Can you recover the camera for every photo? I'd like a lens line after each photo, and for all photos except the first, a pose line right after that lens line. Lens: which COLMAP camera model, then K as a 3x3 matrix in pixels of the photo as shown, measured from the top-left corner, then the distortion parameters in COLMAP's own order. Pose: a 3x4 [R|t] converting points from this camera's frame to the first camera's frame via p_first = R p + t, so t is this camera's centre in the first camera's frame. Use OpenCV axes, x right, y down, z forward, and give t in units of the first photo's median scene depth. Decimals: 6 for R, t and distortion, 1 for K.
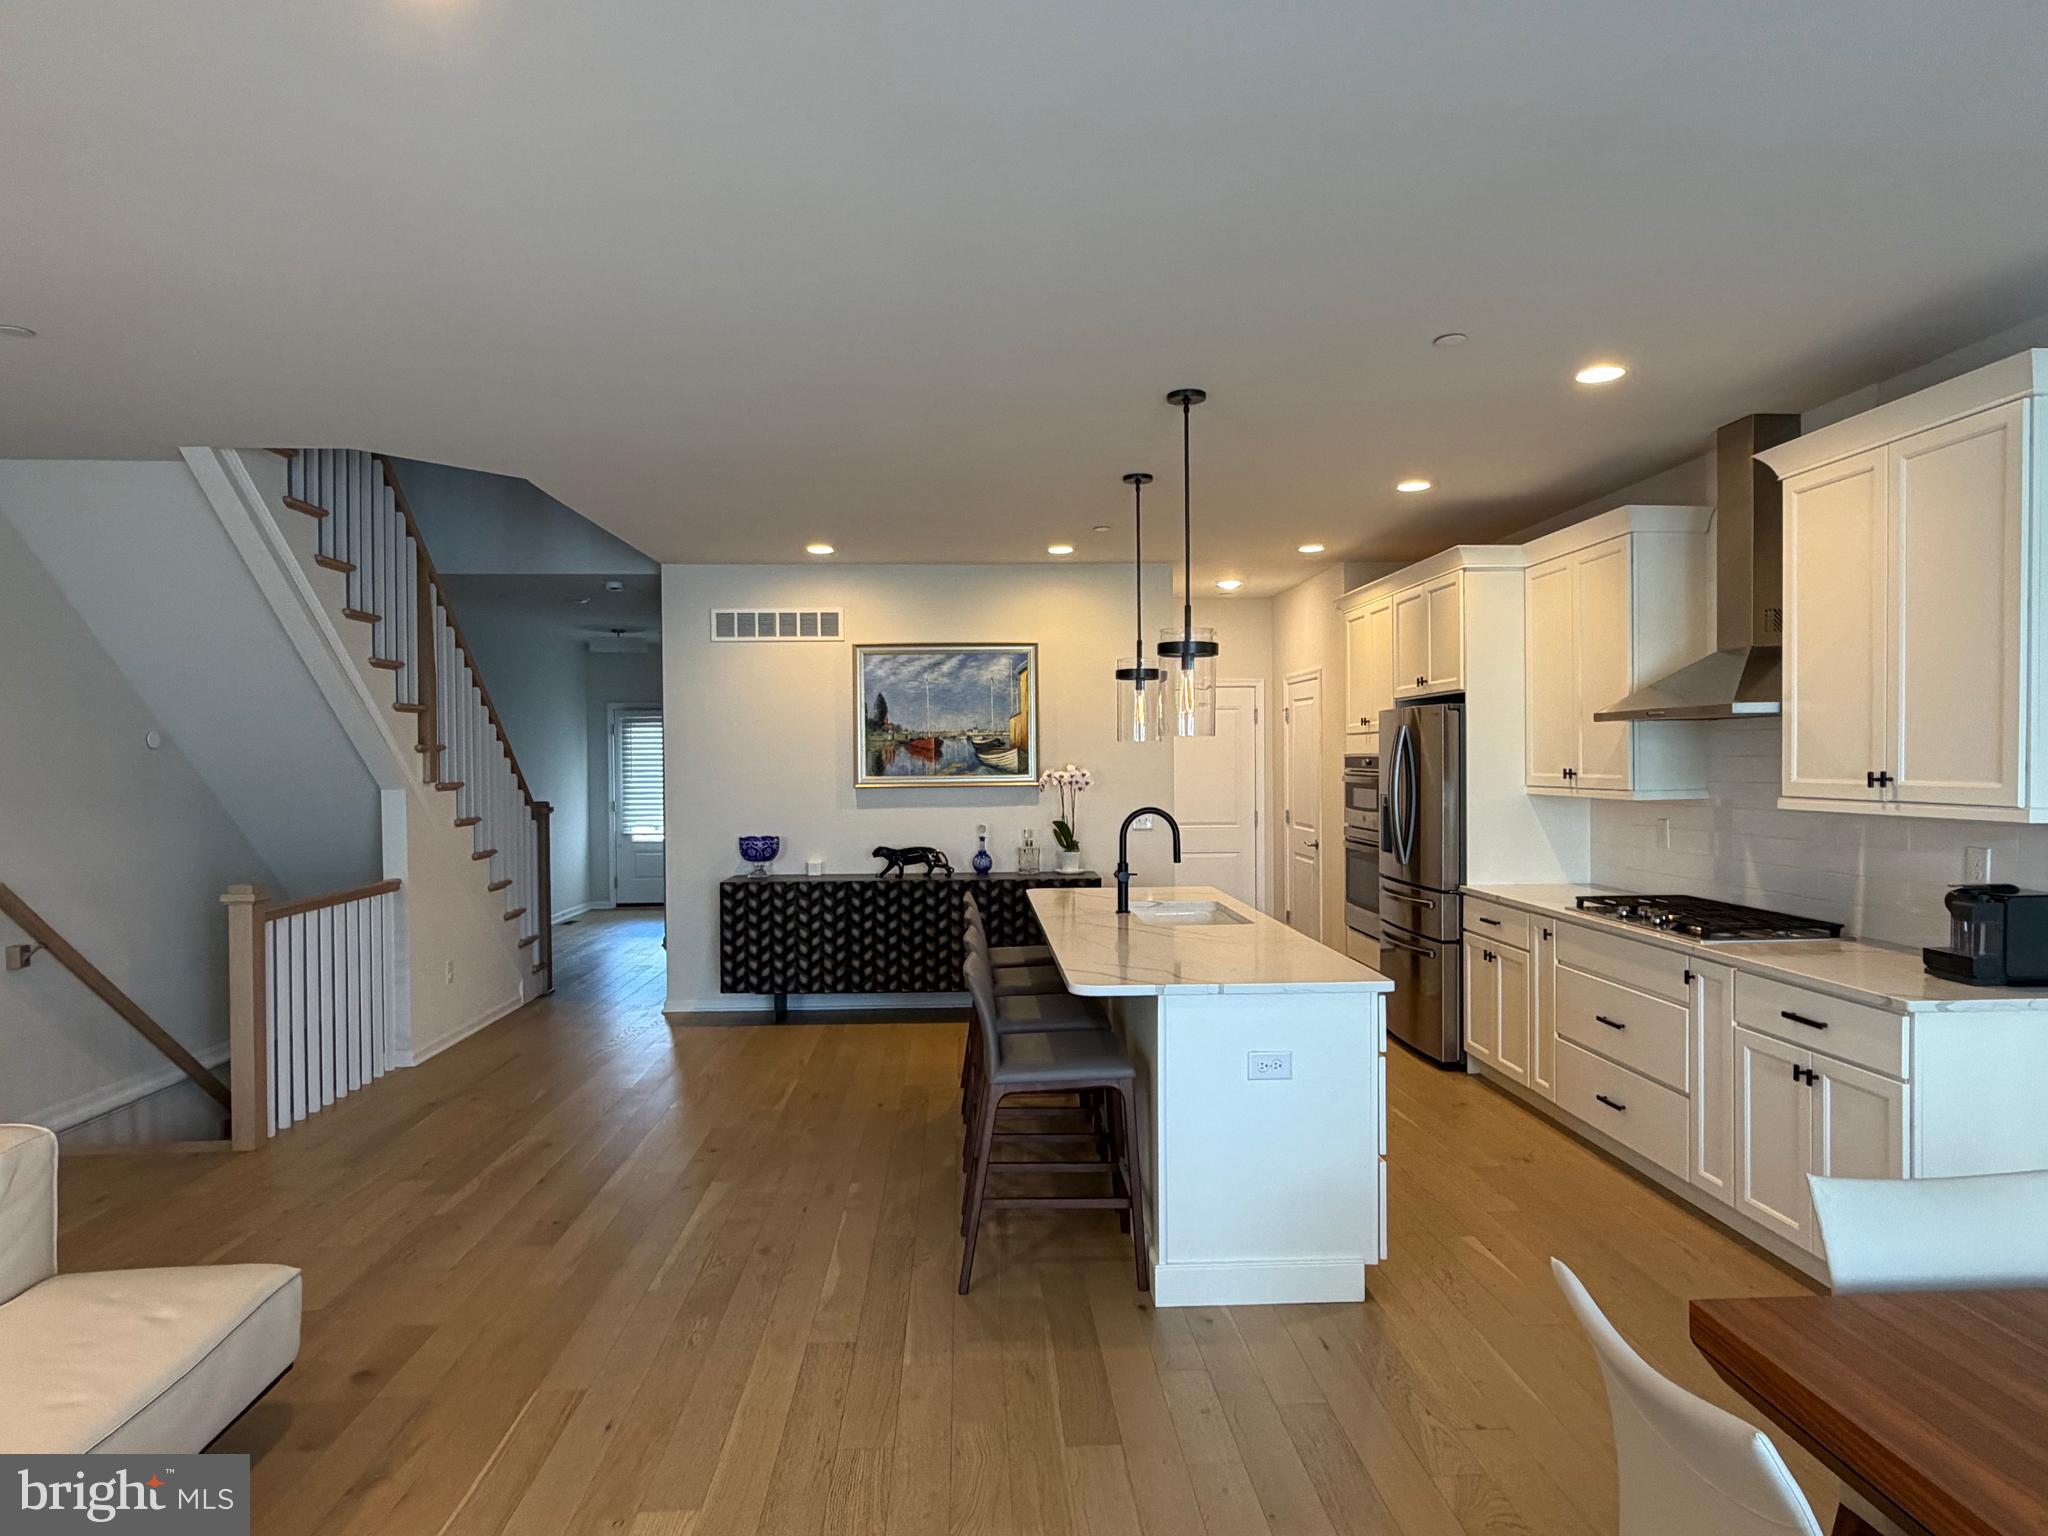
lens RADIAL K [[1206.1, 0, 1024.0], [0, 1206.1, 768.0], [0, 0, 1]] dist [0.002724, 0.000121]
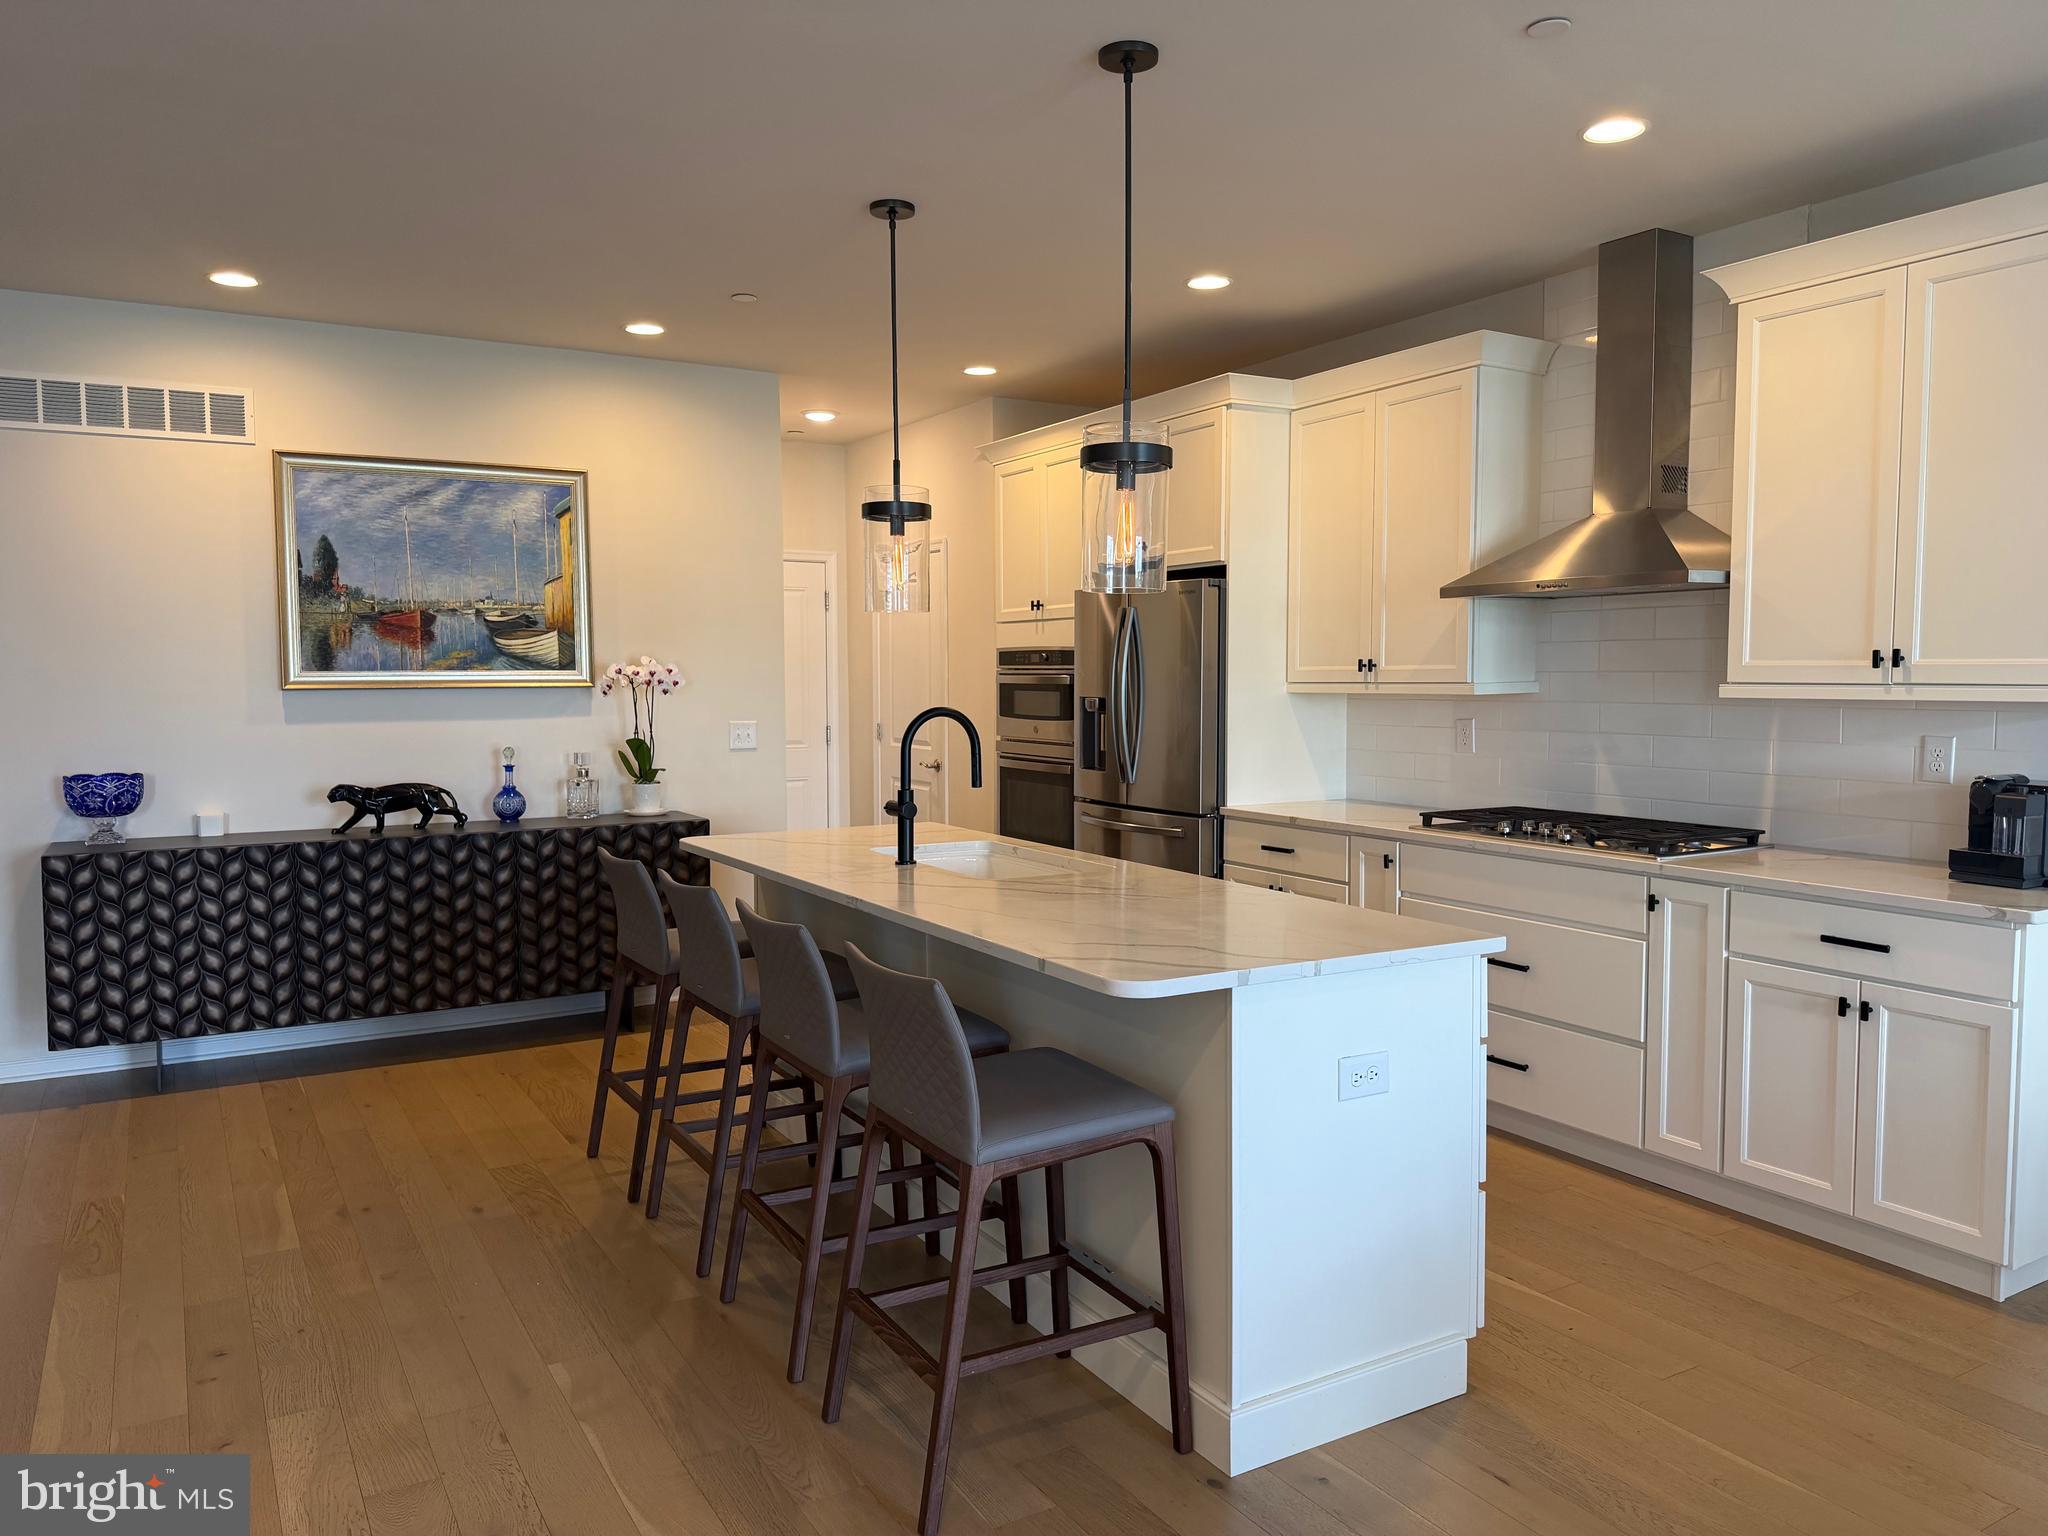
lens RADIAL K [[1440.7, 0, 1051.5], [0, 1440.7, 753.9], [0, 0, 1]] dist [0.066584, -0.094978]
pose [[0.882372, -0.021286, 0.470071, -0.152919], [-0.001268, 0.998865, 0.047613, 0.014254], [-0.470551, -0.042608, 0.881343, 0.180738]]
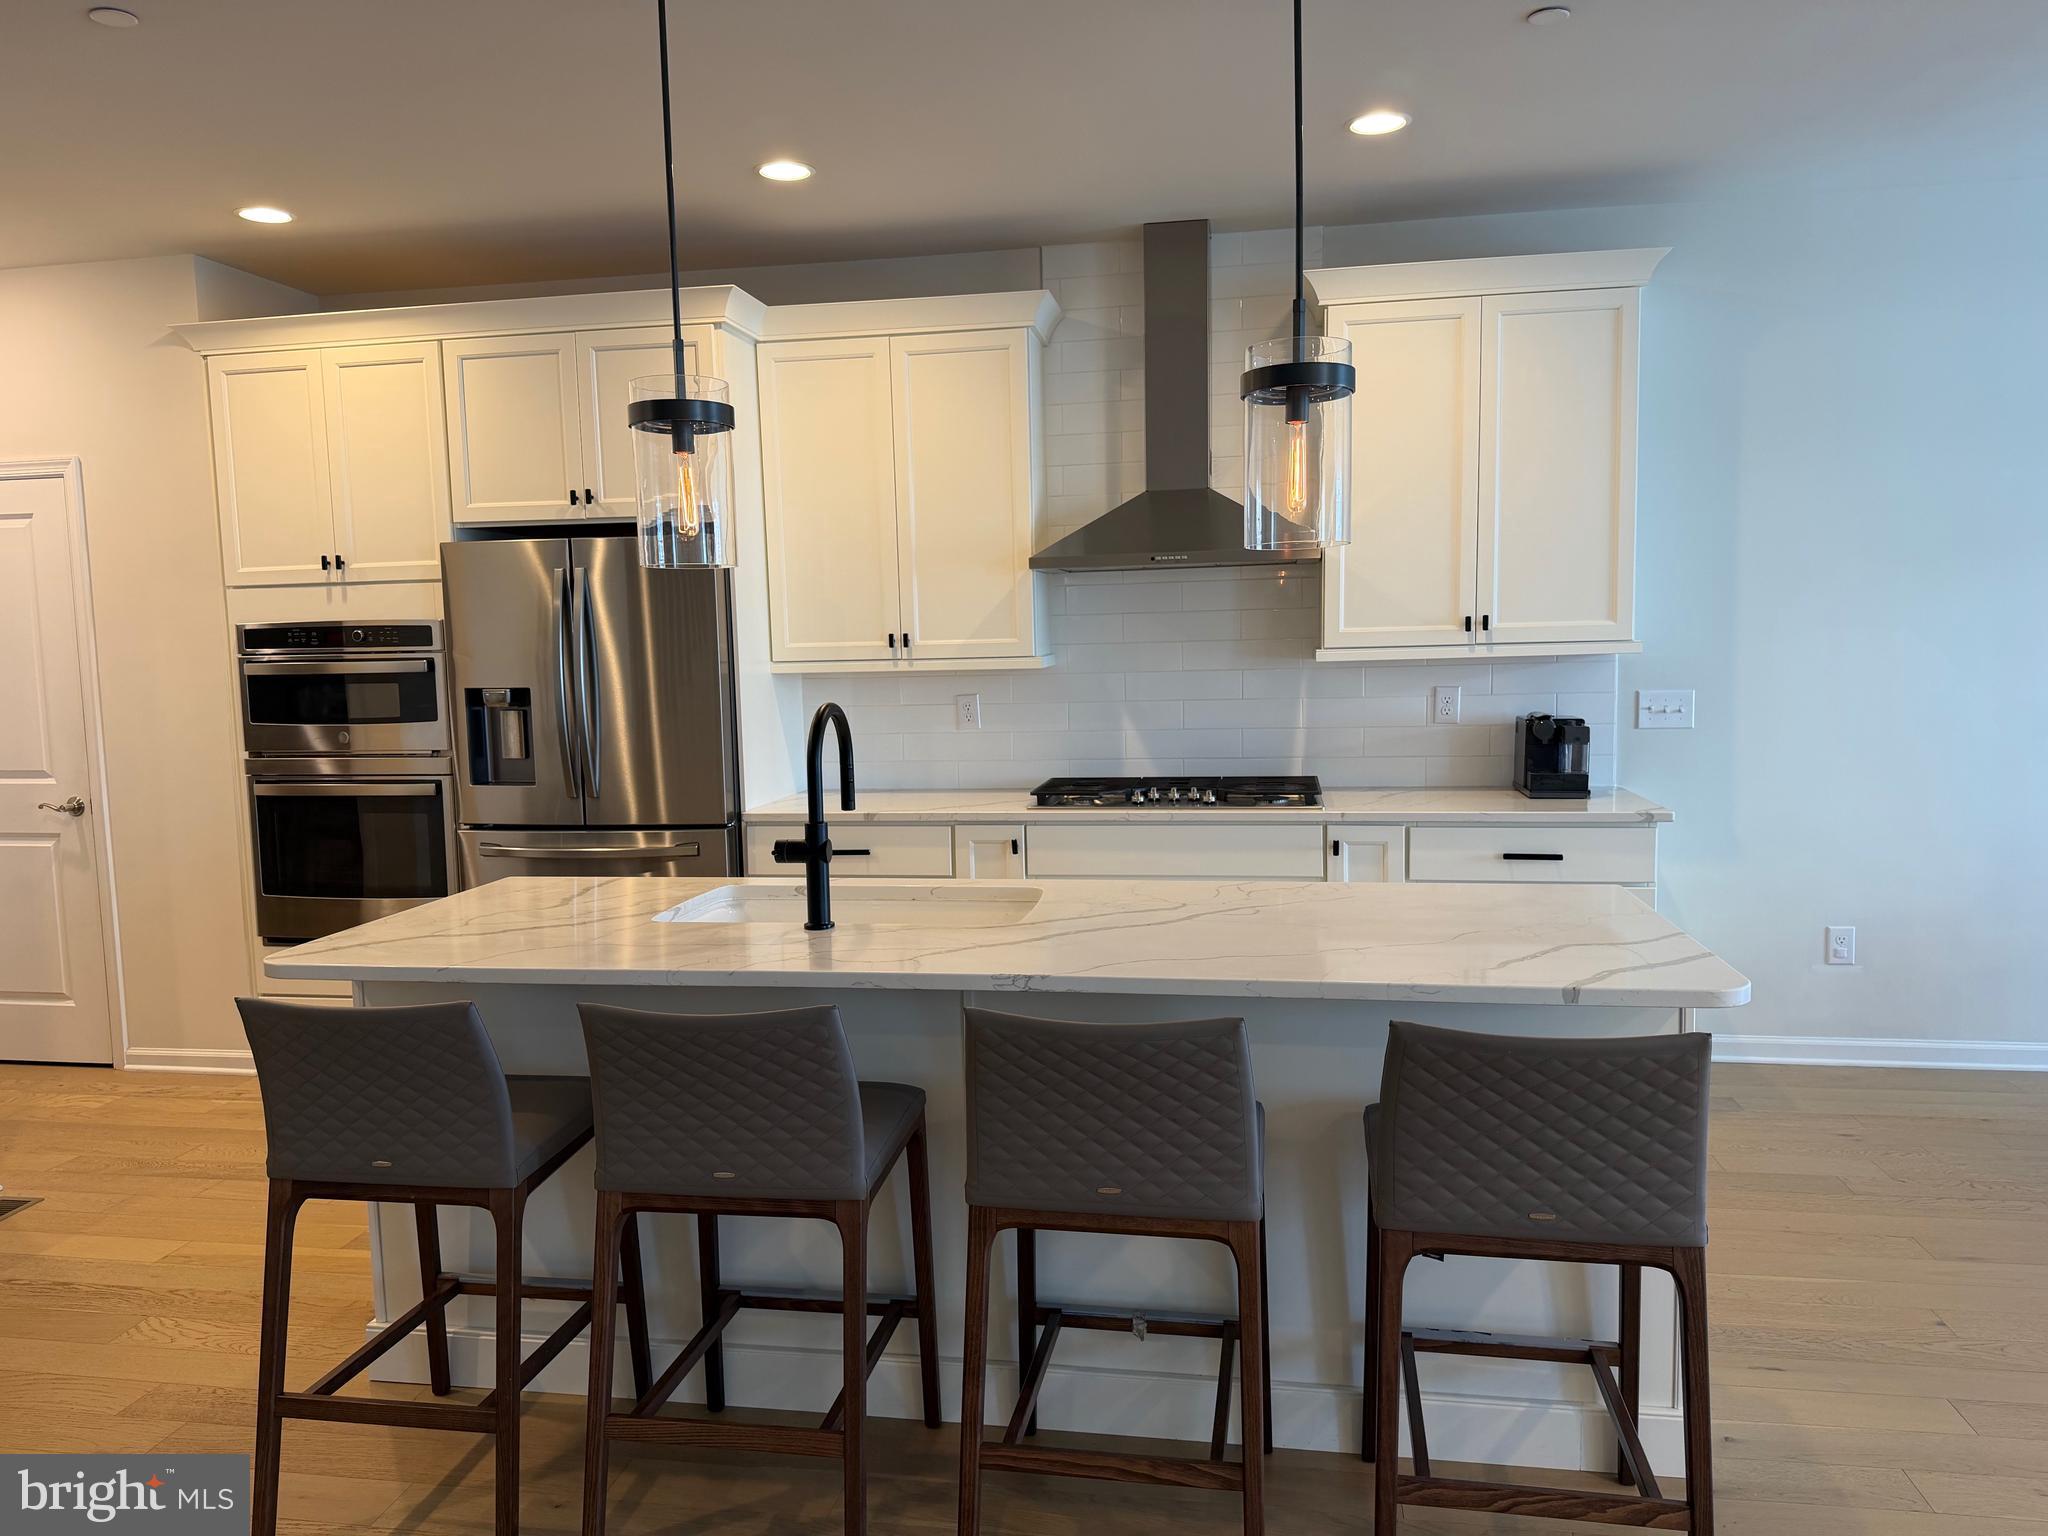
lens RADIAL K [[1420.1, 0, 1053.0], [0, 1420.1, 778.9], [0, 0, 1]] dist [0.005196, 0.000520]
pose [[0.218068, -0.096828, 0.971118, -0.291788], [0.027138, 0.995283, 0.093143, 0.009489], [-0.975556, 0.006043, 0.219667, 0.542565]]
